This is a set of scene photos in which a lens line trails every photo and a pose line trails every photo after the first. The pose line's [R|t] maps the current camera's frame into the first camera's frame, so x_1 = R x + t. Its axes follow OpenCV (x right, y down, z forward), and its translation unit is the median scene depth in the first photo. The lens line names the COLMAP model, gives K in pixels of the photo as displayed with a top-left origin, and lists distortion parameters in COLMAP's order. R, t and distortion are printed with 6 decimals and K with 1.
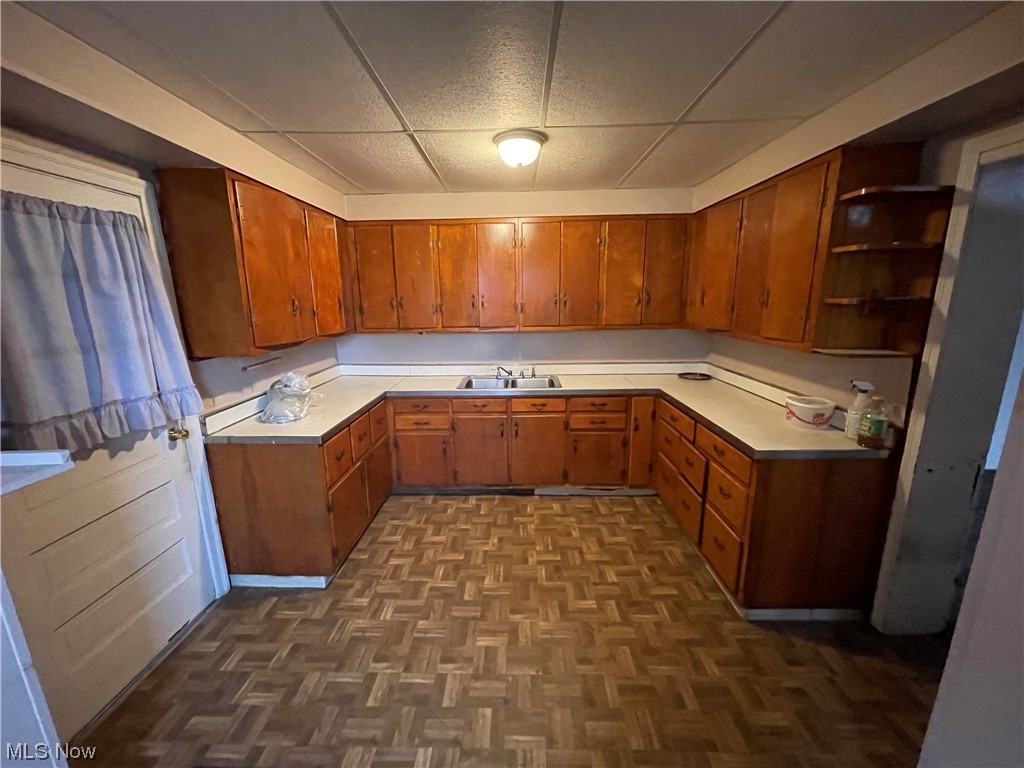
lens RADIAL K [[414.9, 0, 510.6], [0, 414.9, 389.9], [0, 0, 1]] dist [0.001886, 0.000428]
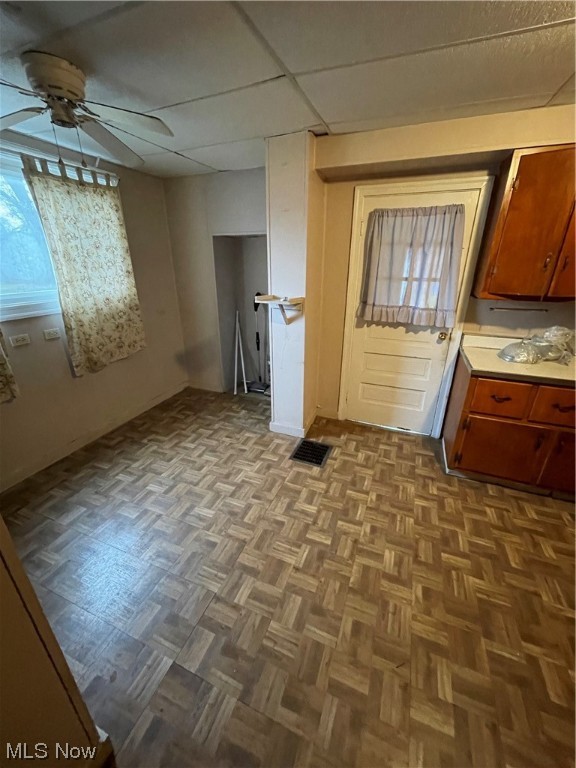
lens RADIAL K [[311.2, 0, 286.3], [0, 311.2, 382.6], [0, 0, 1]] dist [0.001886, 0.000428]
pose [[-0.343198, 0.357984, -0.868368, 0.630643], [-0.209790, 0.871948, 0.442374, -0.165176], [0.915534, 0.333997, -0.224149, 0.746285]]
